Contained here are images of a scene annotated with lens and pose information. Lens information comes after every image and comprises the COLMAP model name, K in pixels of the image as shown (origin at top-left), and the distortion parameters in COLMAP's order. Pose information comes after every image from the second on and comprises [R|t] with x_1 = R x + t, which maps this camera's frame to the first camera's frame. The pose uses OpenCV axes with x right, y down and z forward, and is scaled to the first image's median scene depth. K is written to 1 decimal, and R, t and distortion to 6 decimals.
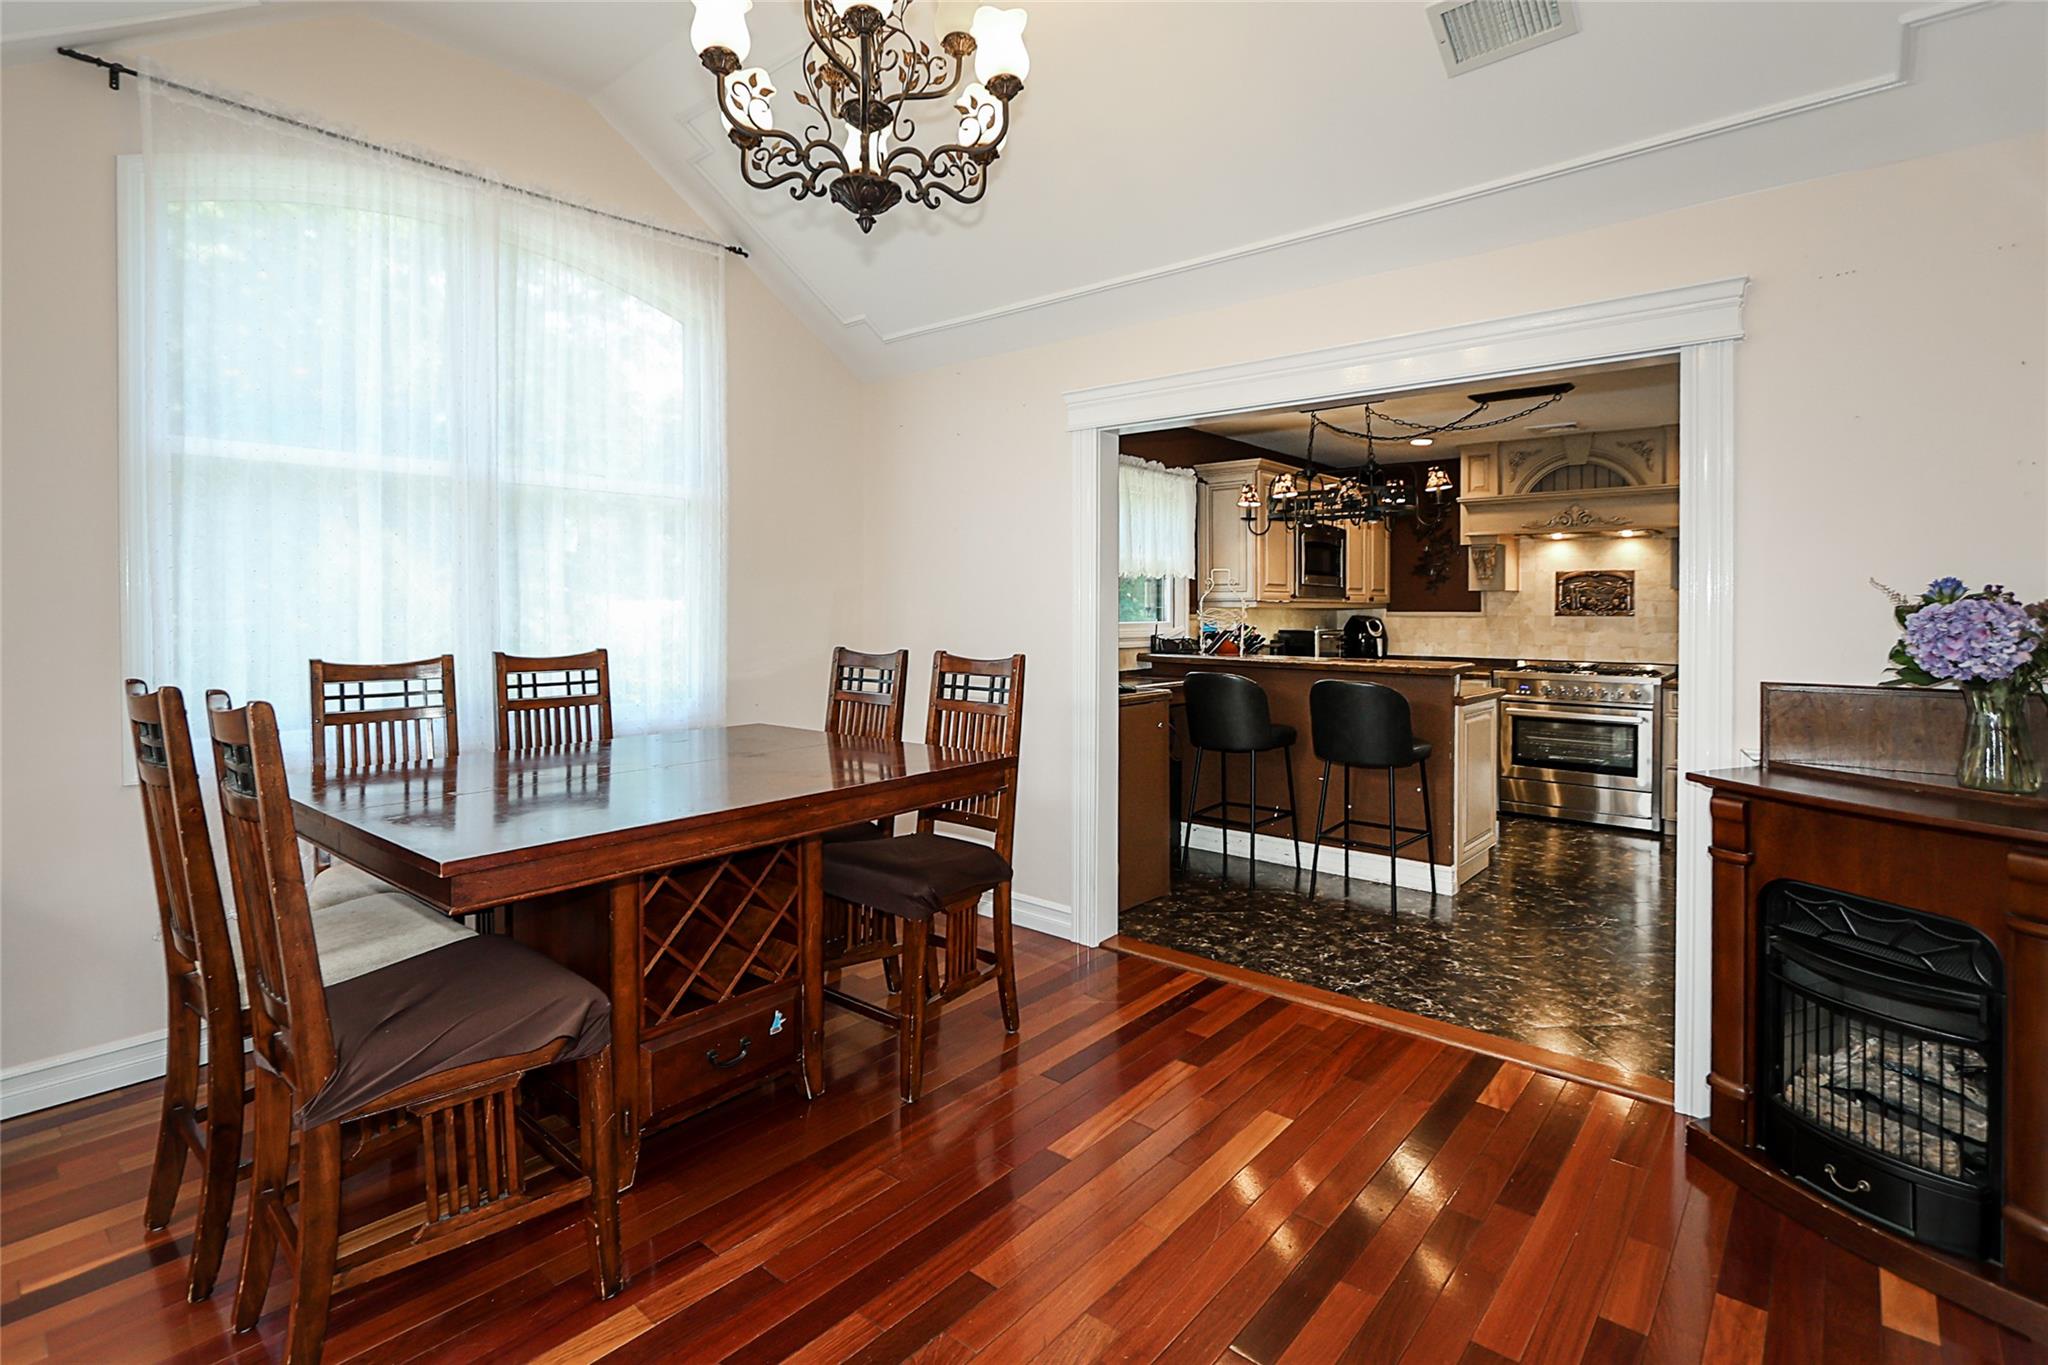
lens RADIAL K [[974.6, 0, 1027.8], [0, 974.6, 620.0], [0, 0, 1]] dist [-0.000158, -0.000219]
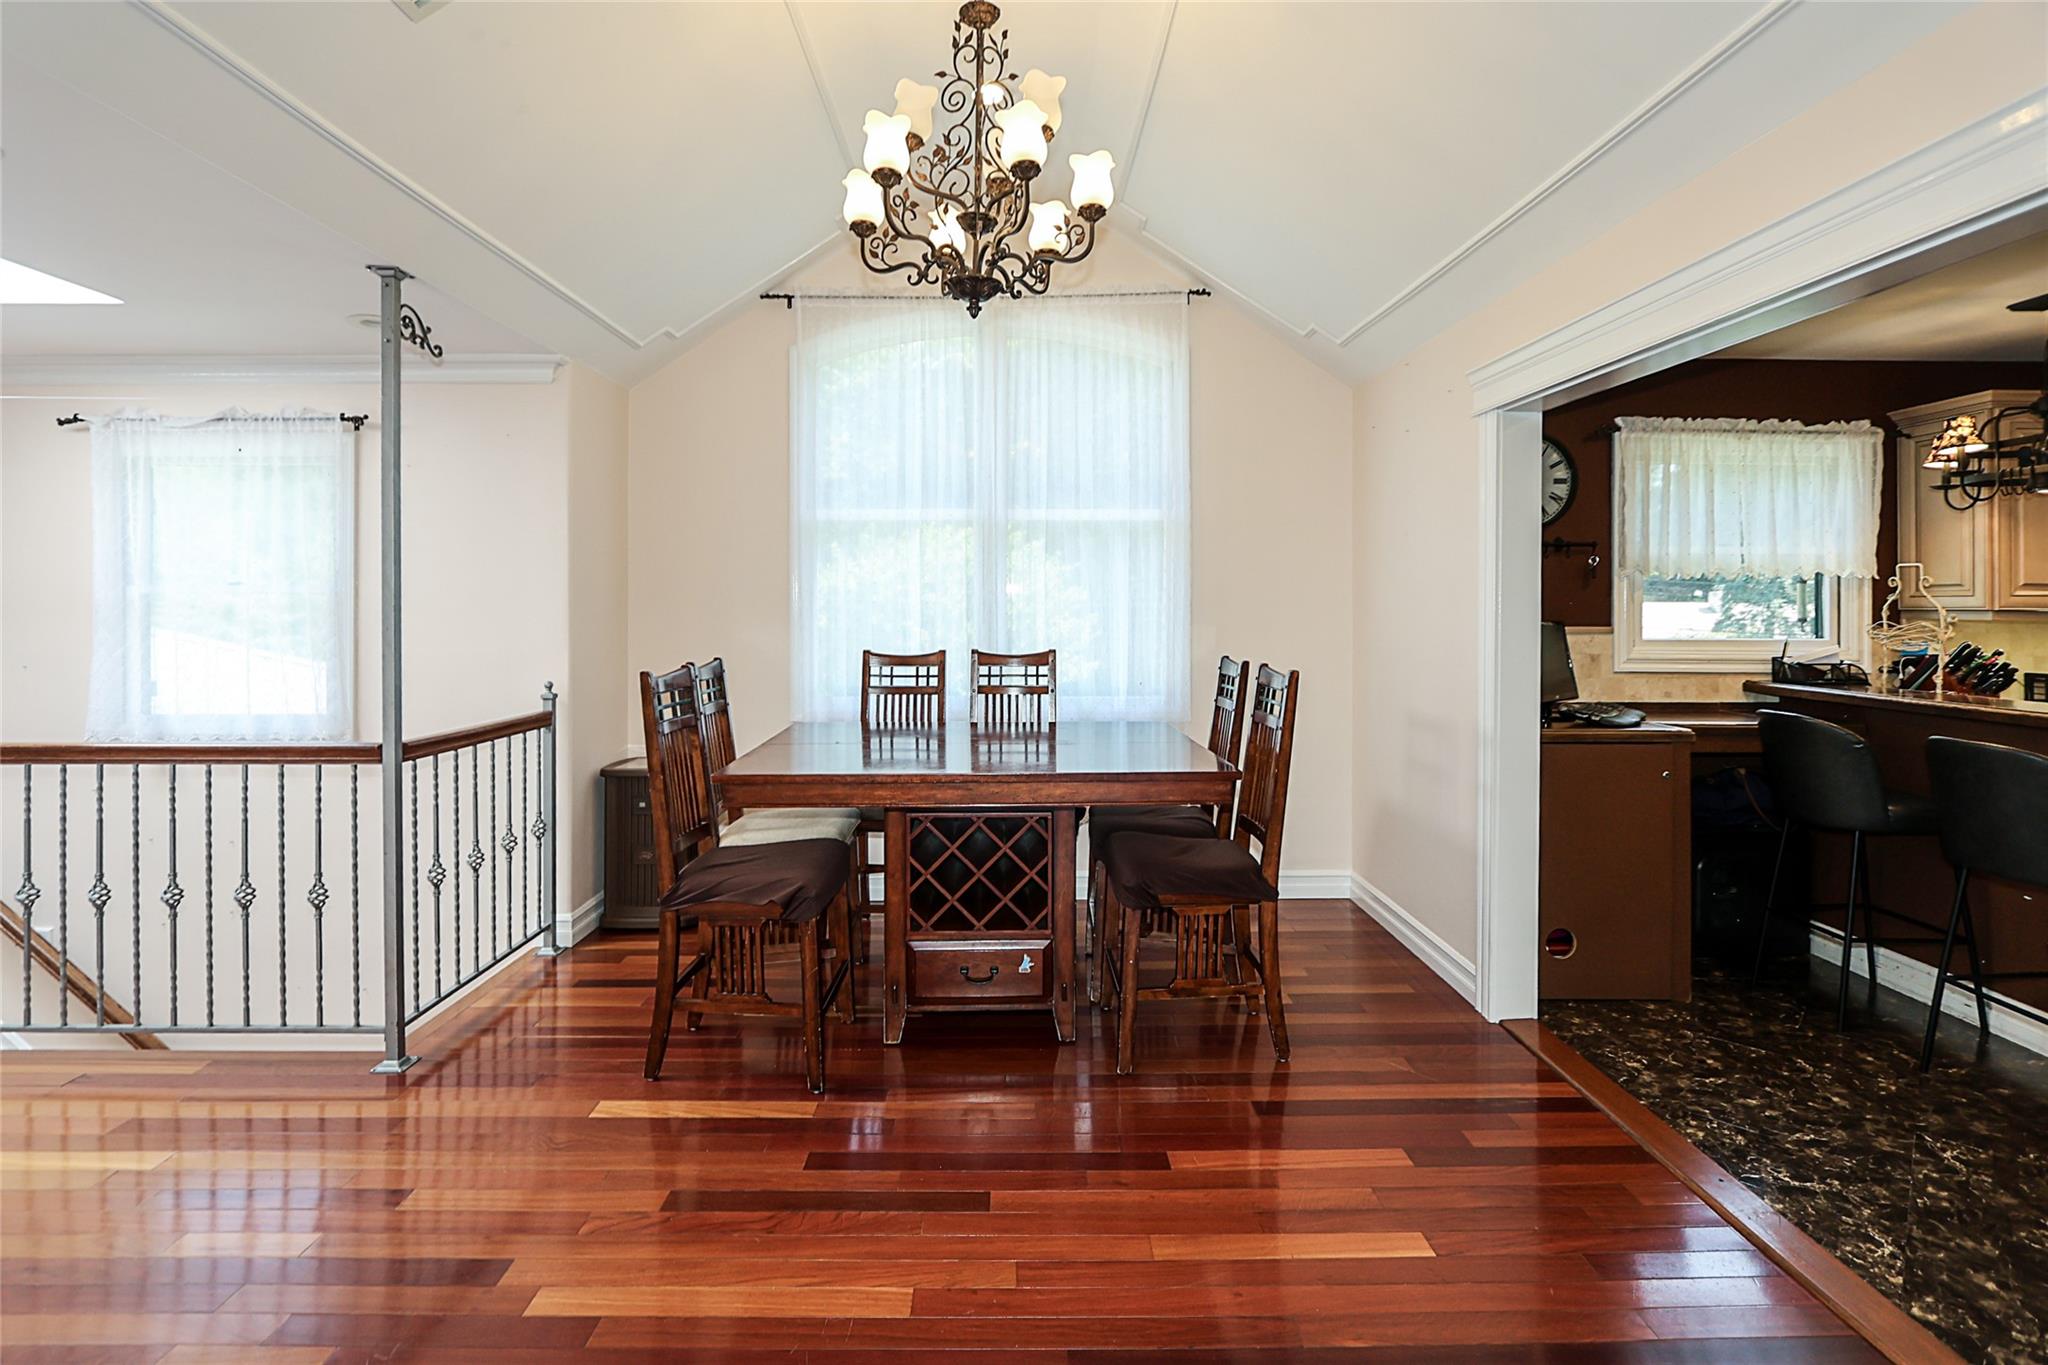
lens RADIAL K [[980.7, 0, 1014.5], [0, 980.7, 623.3], [0, 0, 1]] dist [-0.017403, 0.000194]
pose [[0.653949, 0.018818, -0.756304, 0.476741], [-0.010720, 0.999821, 0.015607, -0.023370], [0.756462, -0.002098, 0.654034, 0.144318]]
